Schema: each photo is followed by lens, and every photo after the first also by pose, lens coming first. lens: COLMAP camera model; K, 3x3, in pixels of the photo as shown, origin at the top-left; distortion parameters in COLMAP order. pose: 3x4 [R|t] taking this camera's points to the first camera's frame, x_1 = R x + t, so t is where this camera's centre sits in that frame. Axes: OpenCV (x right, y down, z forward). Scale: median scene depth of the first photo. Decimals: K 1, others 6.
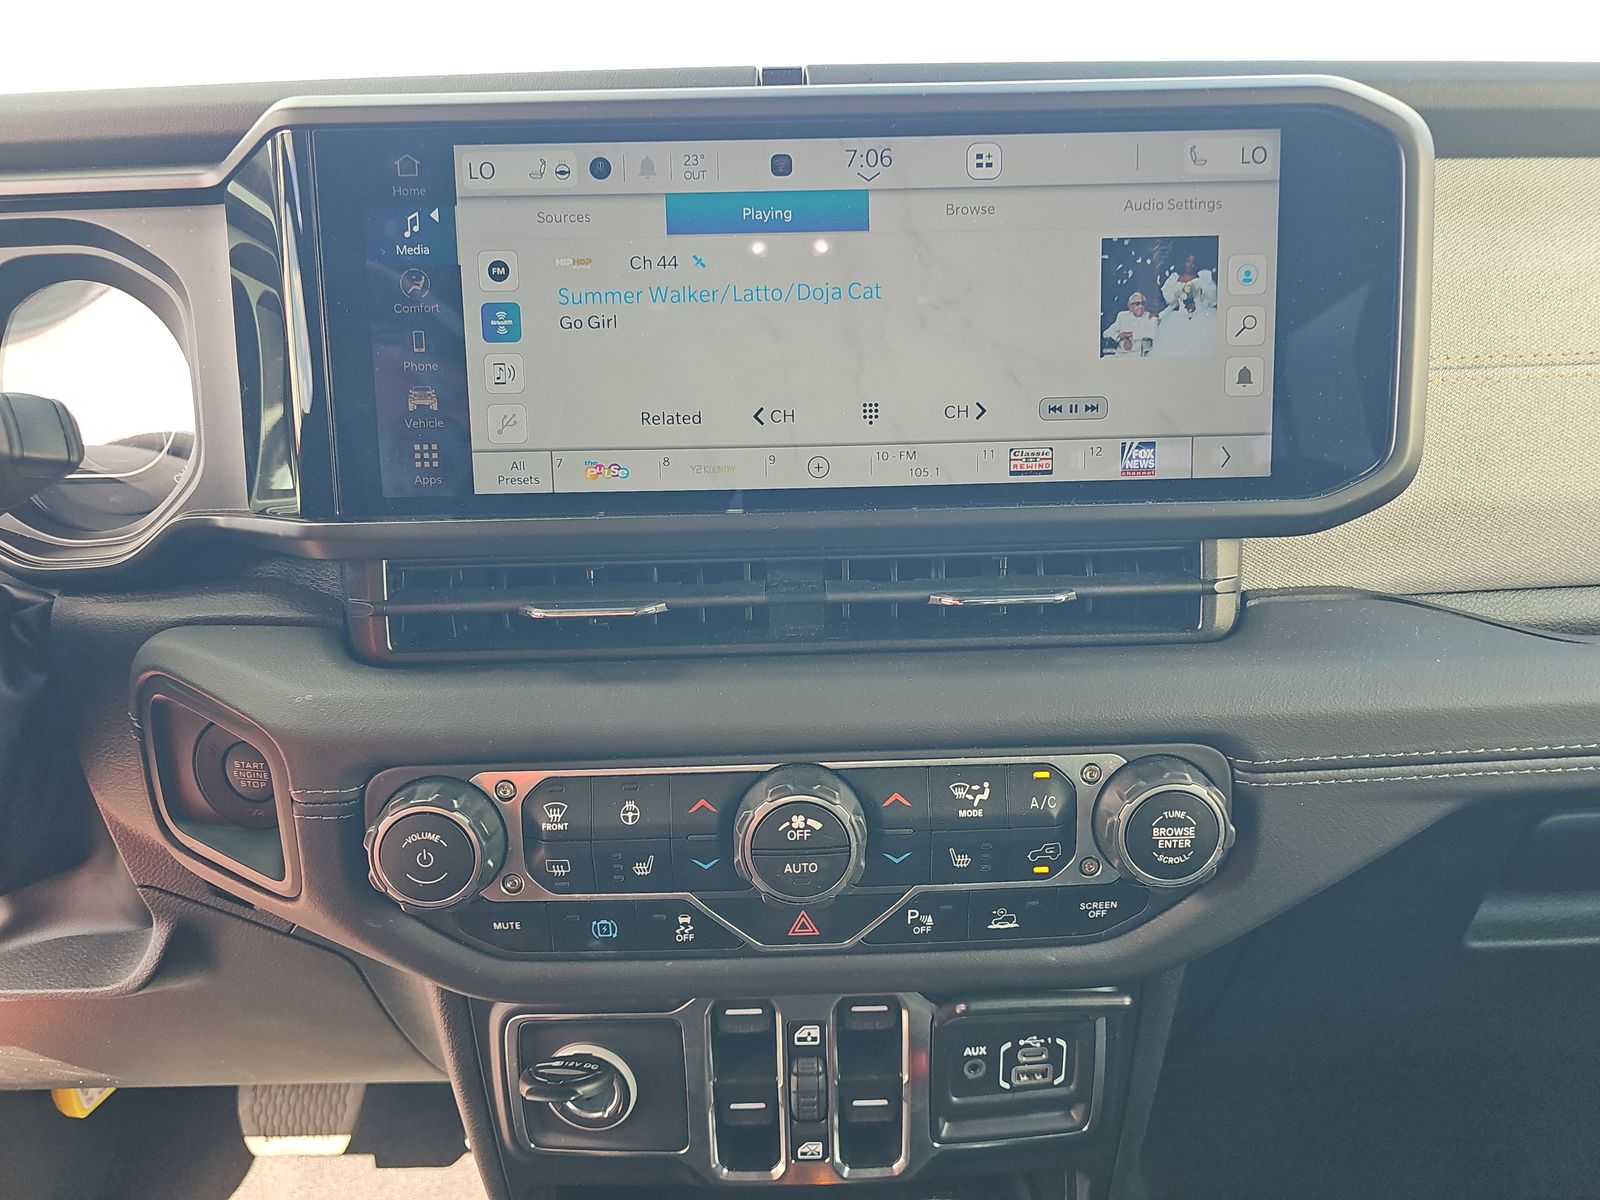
lens RADIAL K [[1043.2, 0, 800.0], [0, 1043.2, 600.0], [0, 0, 1]] dist [0.005062, -0.044867]
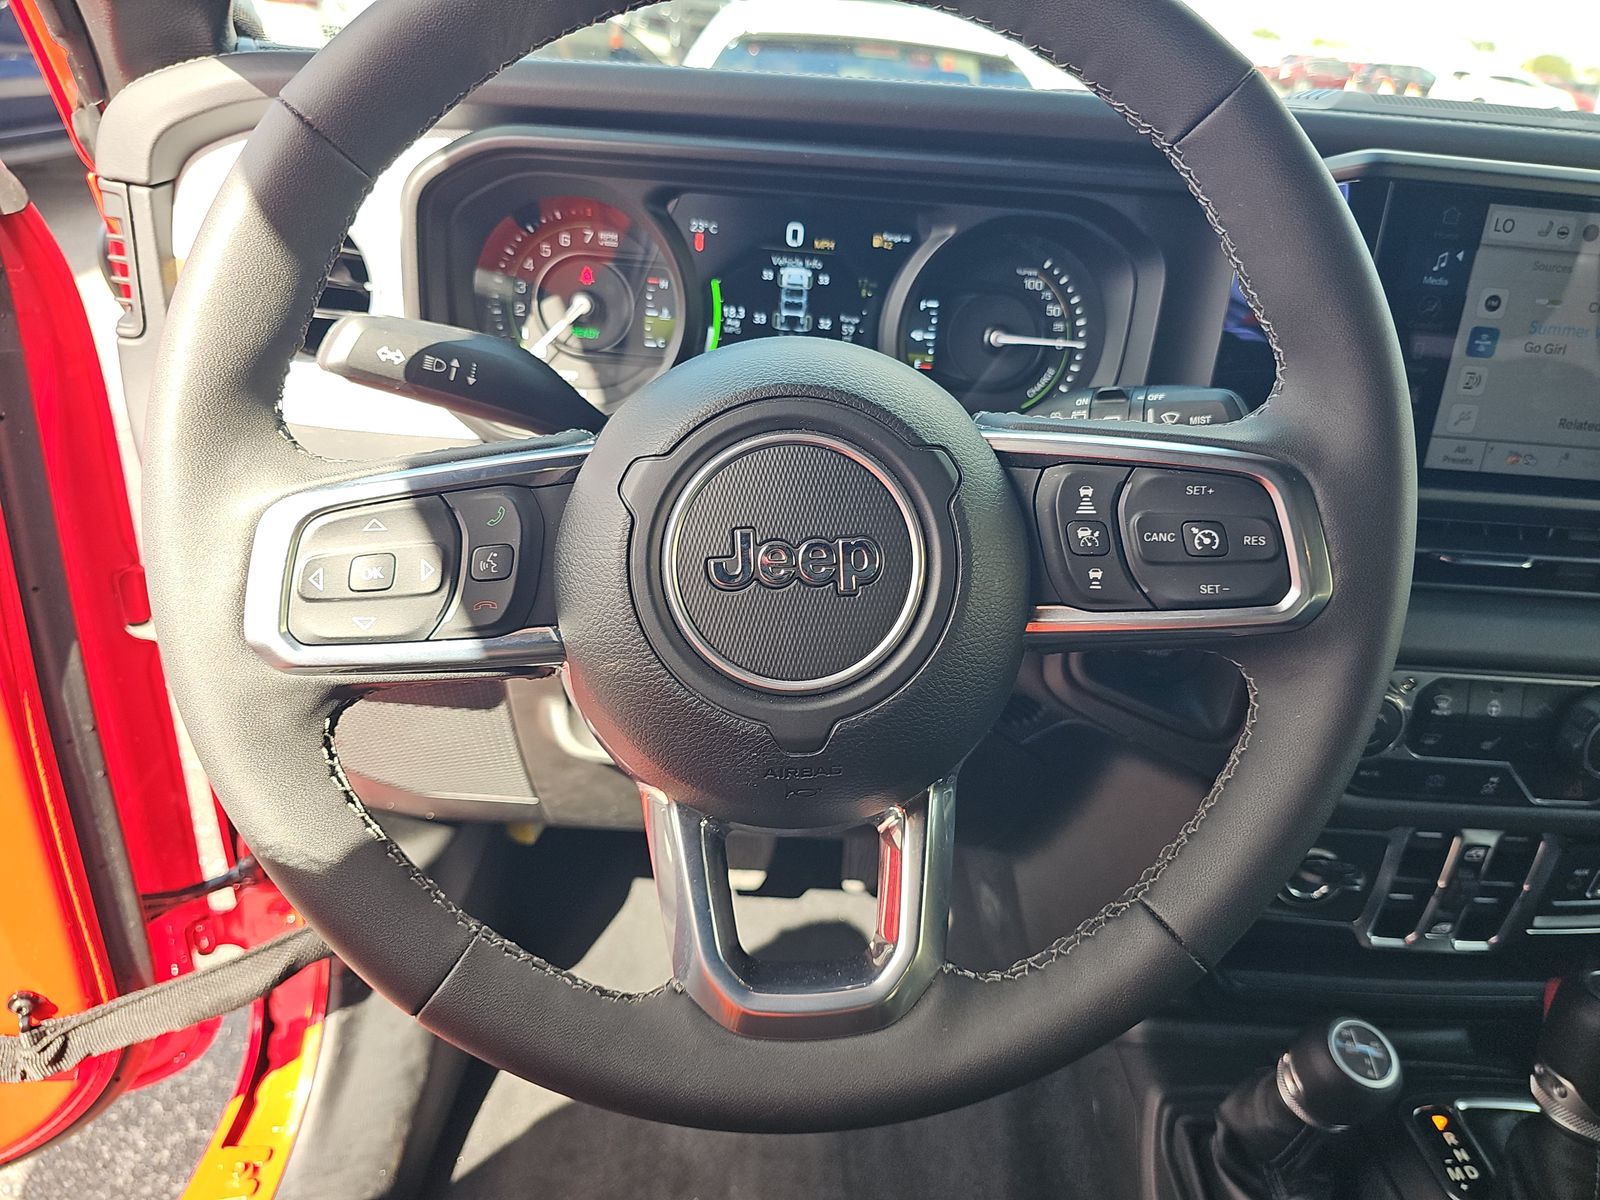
lens RADIAL K [[1043.2, 0, 800.0], [0, 1043.2, 600.0], [0, 0, 1]] dist [0.005062, -0.044867]
pose [[0.996577, 0.082551, 0.004437, -1.117982], [-0.081655, 0.974529, 0.208869, -0.152087], [0.012918, -0.208517, 0.977933, -0.345767]]
